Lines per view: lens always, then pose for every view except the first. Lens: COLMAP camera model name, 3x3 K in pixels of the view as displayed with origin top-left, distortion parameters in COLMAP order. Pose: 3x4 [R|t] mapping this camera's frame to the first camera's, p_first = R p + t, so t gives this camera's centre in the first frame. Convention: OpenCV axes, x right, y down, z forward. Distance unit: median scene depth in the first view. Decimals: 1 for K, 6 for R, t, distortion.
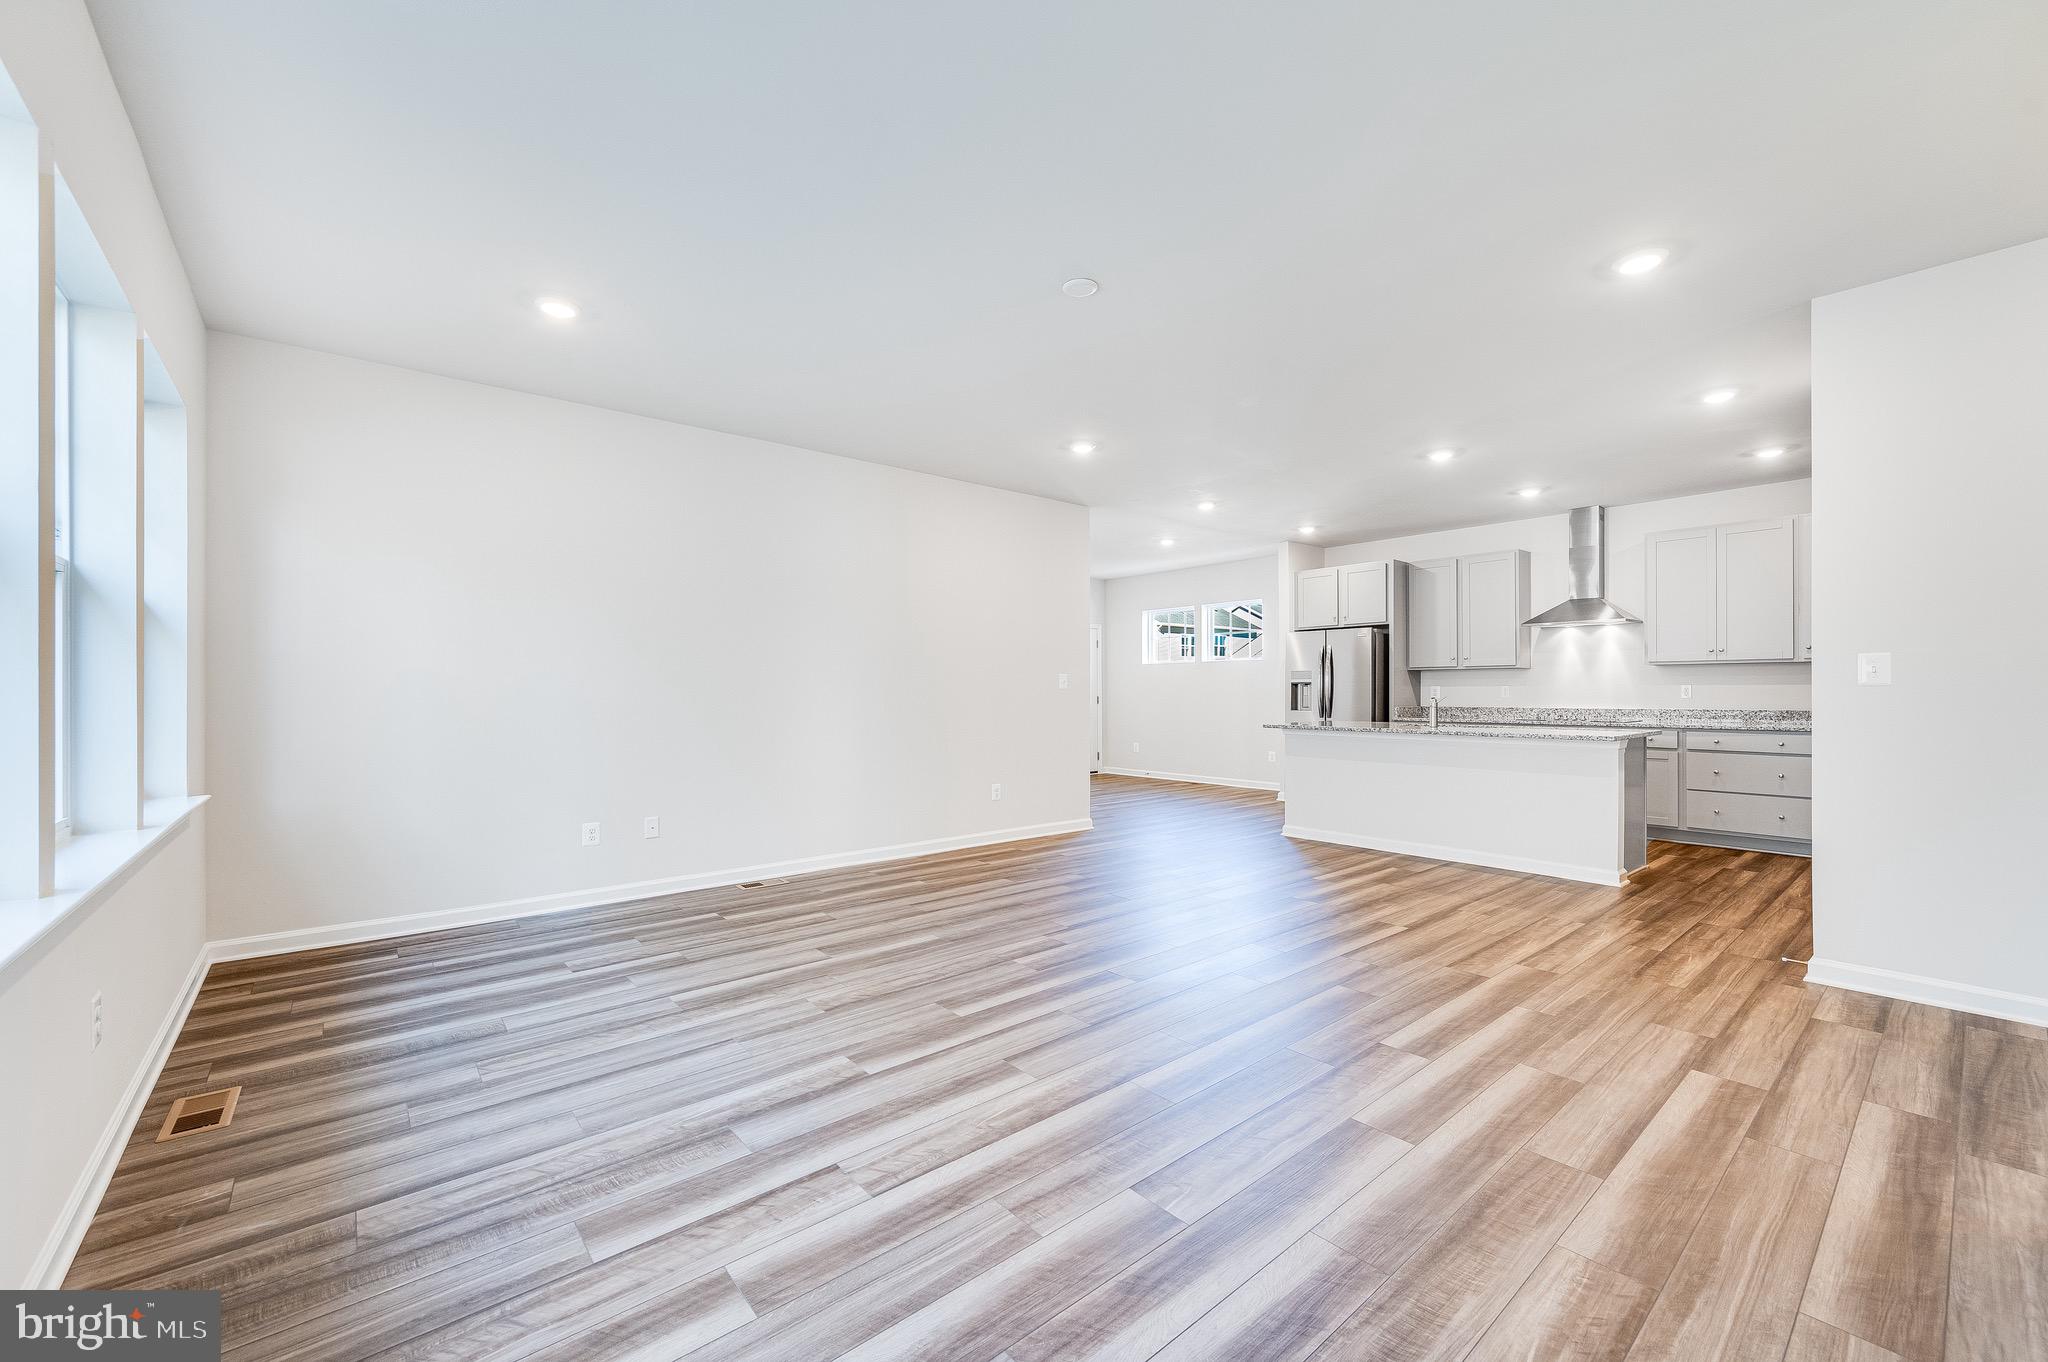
lens RADIAL K [[810.3, 0, 1026.0], [0, 810.3, 688.6], [0, 0, 1]] dist [0.001115, 0.000285]
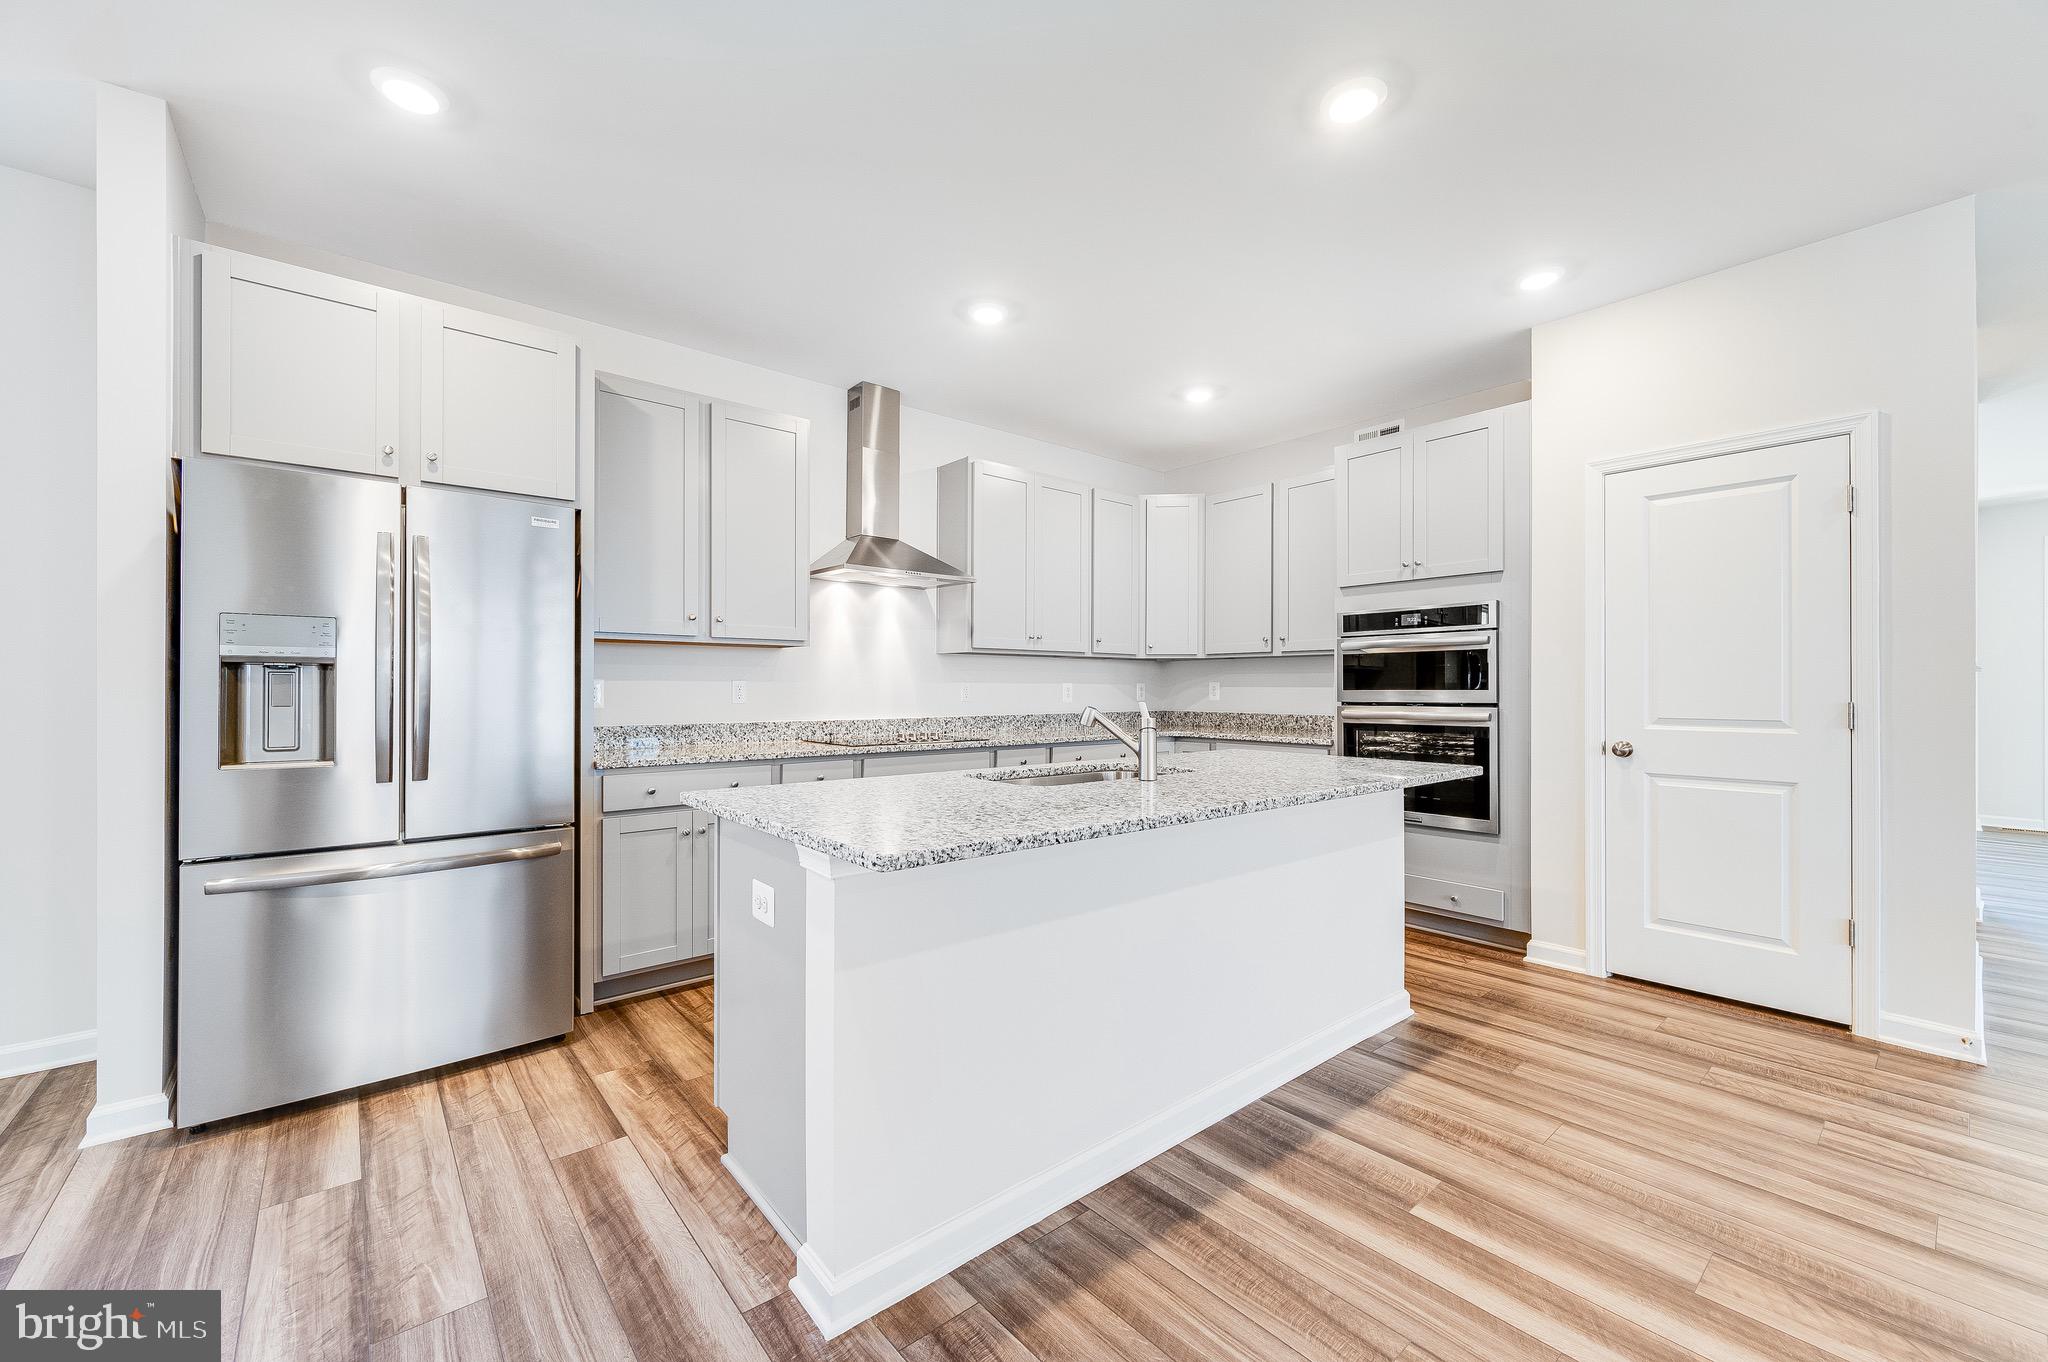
lens RADIAL K [[810.3, 0, 1026.0], [0, 810.3, 688.6], [0, 0, 1]] dist [0.001115, 0.000285]
pose [[-0.000310, 0.003956, 0.999992, 0.153996], [-0.003955, 0.999984, -0.003957, 0.005794], [-0.999992, -0.003956, -0.000294, 1.552921]]
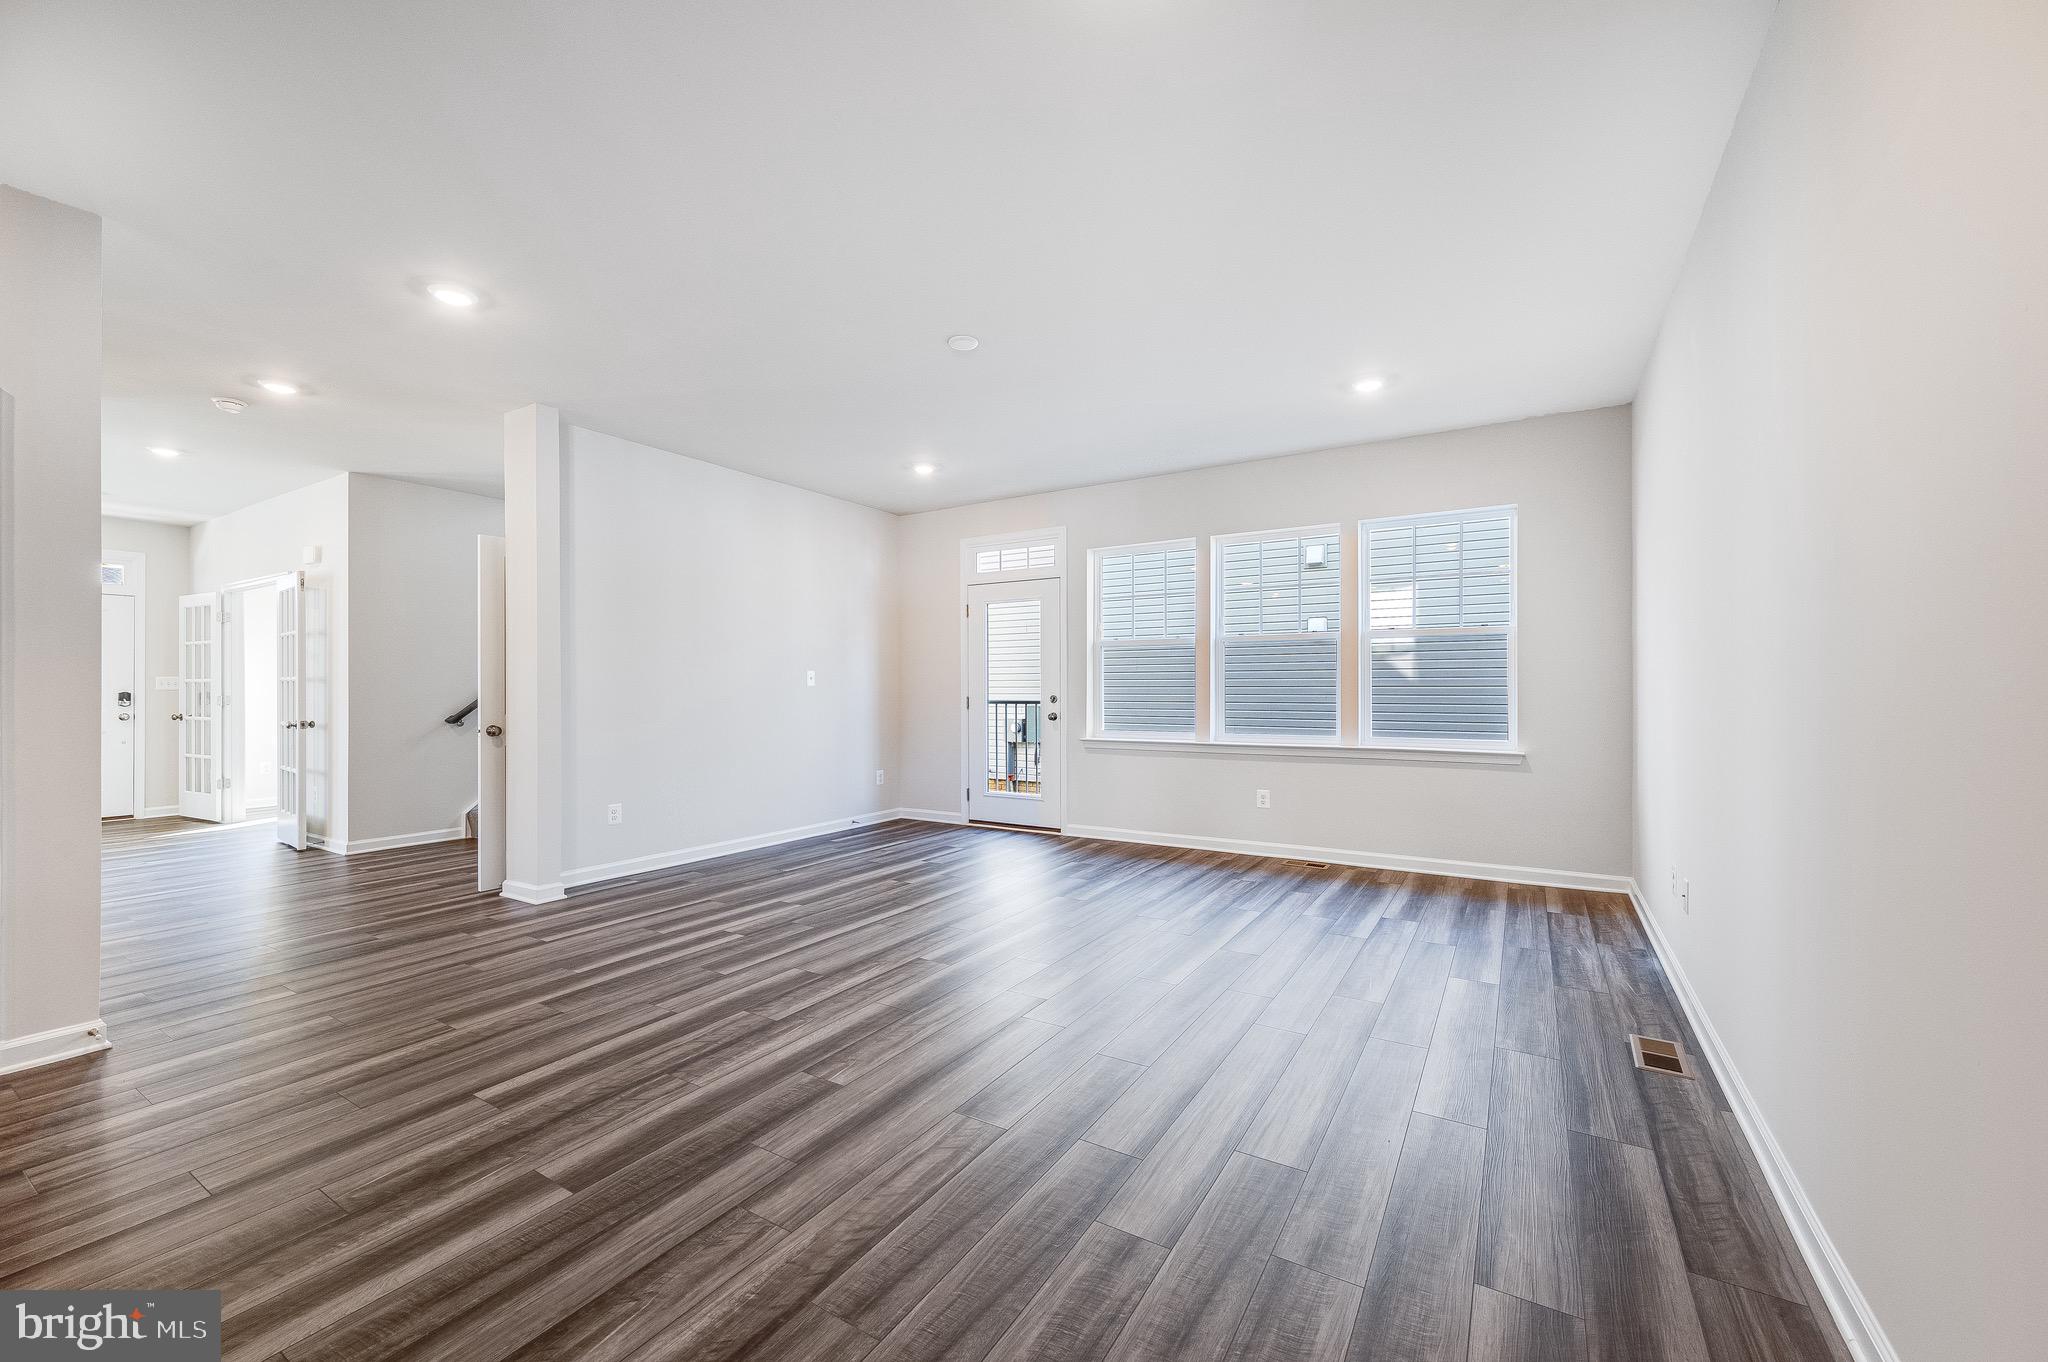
lens RADIAL K [[810.3, 0, 1026.0], [0, 810.3, 688.6], [0, 0, 1]] dist [0.001115, 0.000285]
pose [[-0.950771, 0.005850, -0.309840, 0.268882], [0.007741, 0.999958, -0.004873, 0.007975], [0.309799, -0.007031, -0.950776, 1.664787]]
